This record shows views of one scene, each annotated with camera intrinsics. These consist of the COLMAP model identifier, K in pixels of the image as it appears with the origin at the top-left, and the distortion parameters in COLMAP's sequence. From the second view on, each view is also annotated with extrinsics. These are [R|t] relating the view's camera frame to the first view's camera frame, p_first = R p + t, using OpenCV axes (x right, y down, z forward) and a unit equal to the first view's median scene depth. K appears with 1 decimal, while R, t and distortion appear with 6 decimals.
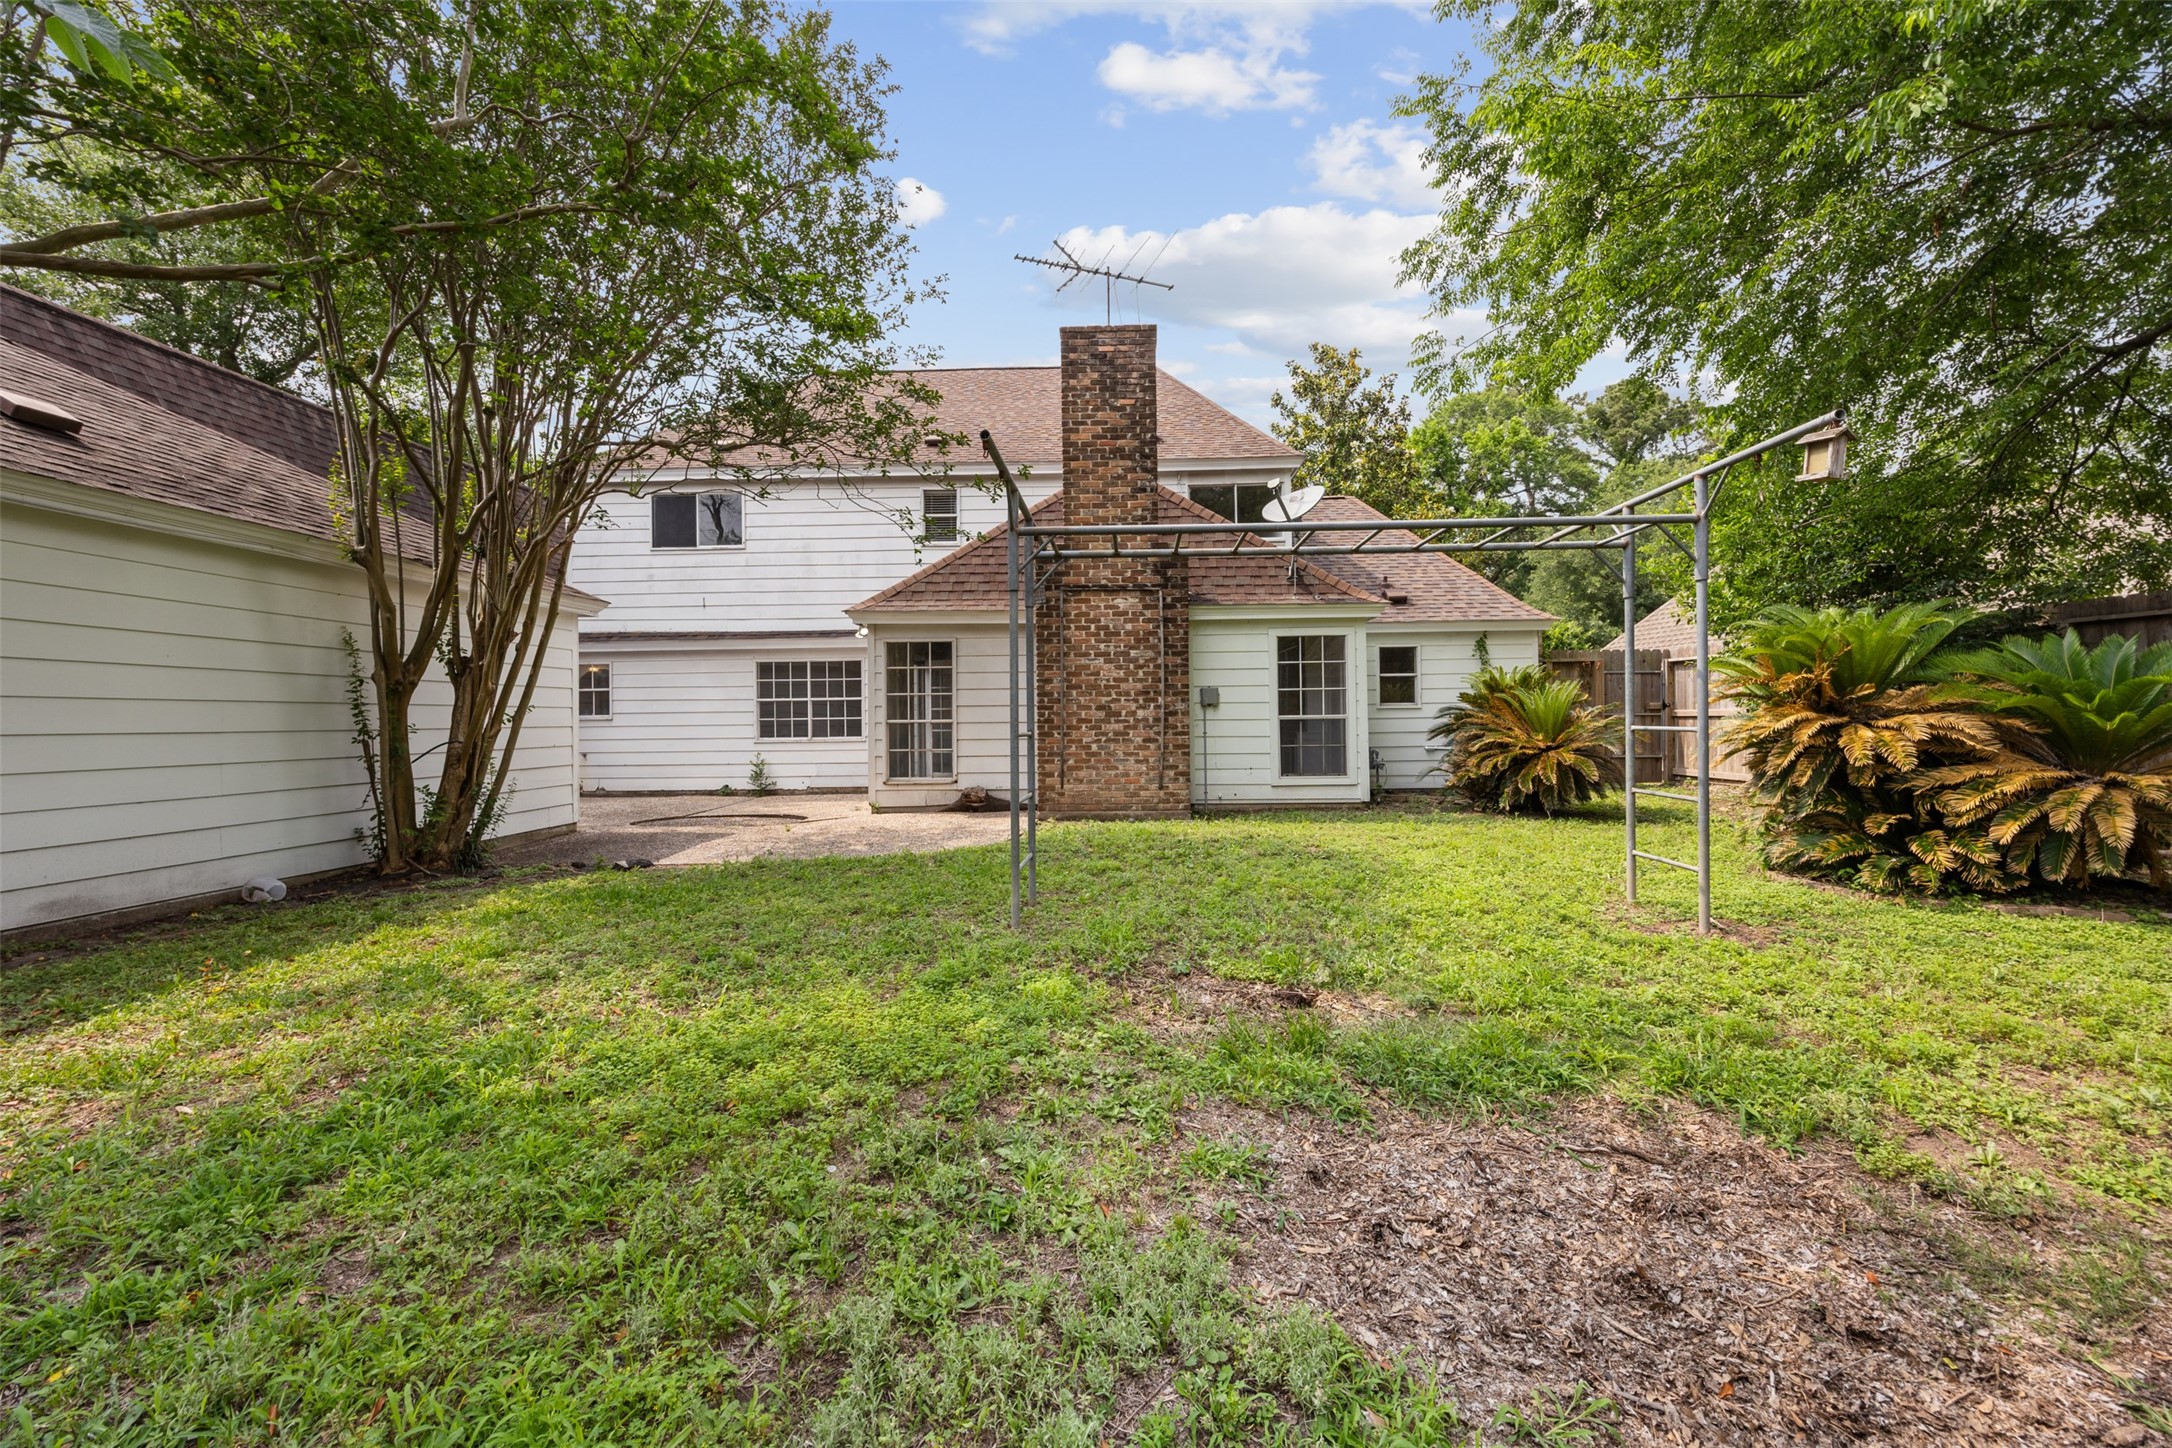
lens RADIAL K [[850.7, 0, 1089.3], [0, 850.7, 716.2], [0, 0, 1]] dist [0.000861, 0.000007]
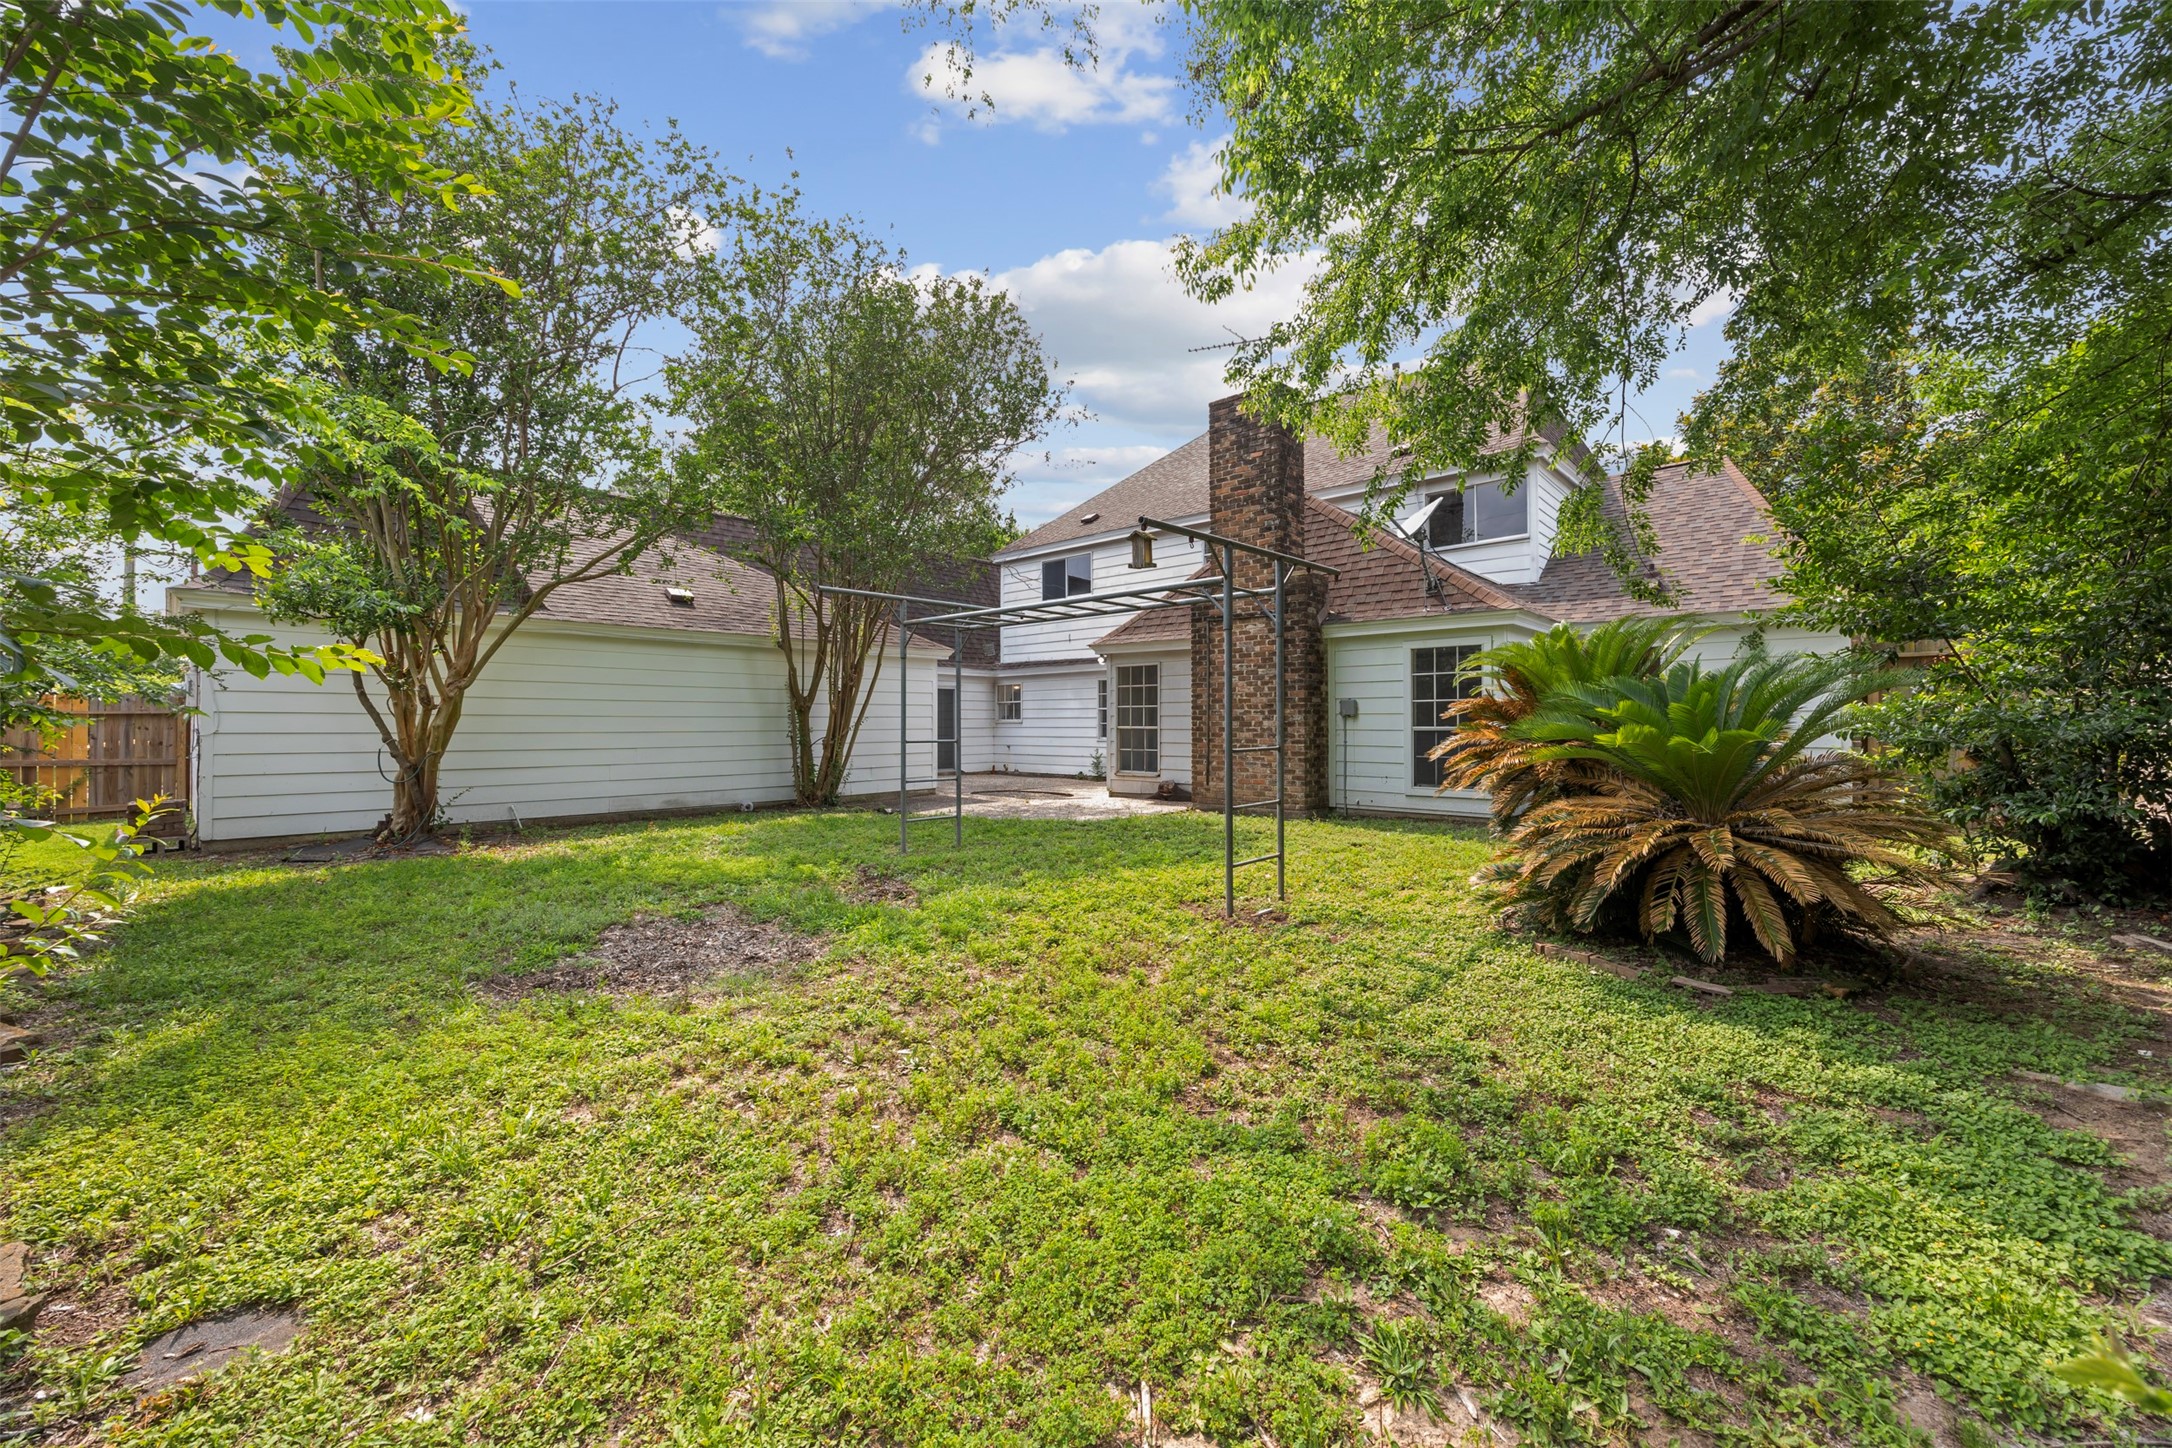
lens RADIAL K [[839.0, 0, 1086.0], [0, 839.0, 724.0], [0, 0, 1]] dist [-0.000462, -0.000004]
pose [[0.761984, 0.010266, -0.647515, 0.575930], [-0.003567, 0.999926, 0.011656, -0.014329], [0.647586, -0.006573, 0.761964, -0.020805]]
